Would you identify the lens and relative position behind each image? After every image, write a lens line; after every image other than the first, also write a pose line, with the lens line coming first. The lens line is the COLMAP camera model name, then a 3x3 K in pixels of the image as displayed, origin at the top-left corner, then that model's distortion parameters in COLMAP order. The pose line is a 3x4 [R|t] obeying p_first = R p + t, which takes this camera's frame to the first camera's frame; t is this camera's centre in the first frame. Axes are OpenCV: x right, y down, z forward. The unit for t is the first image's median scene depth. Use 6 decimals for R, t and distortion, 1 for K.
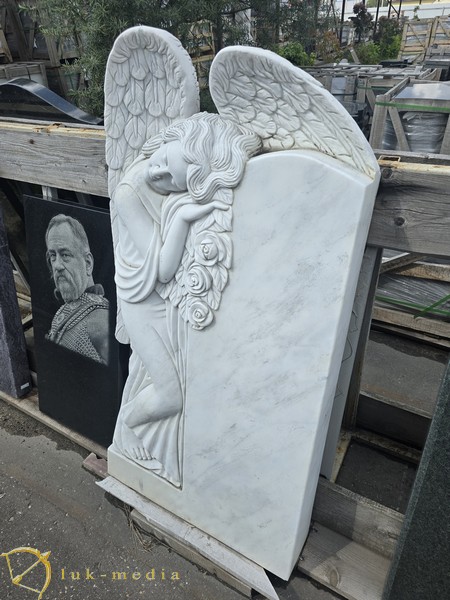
lens RADIAL K [[426.6, 0, 227.1], [0, 426.6, 300.0], [0, 0, 1]] dist [0.036731, -0.035429]
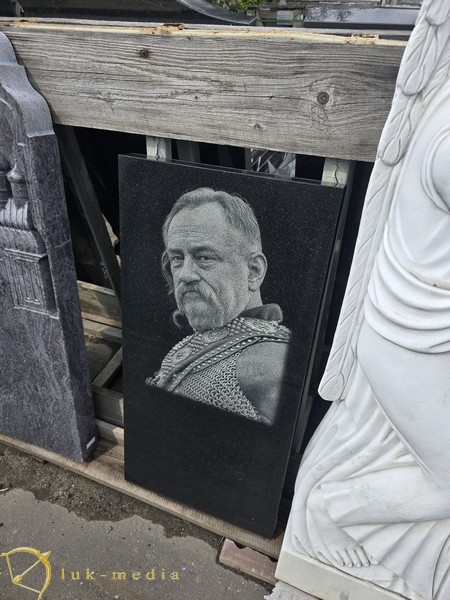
lens RADIAL K [[426.6, 0, 222.9], [0, 426.6, 301.7], [0, 0, 1]] dist [0.036731, -0.035429]
pose [[0.986949, -0.072609, 0.143735, -0.433467], [0.058050, 0.992984, 0.103014, -0.101644], [-0.150206, -0.093326, 0.984240, 0.398974]]
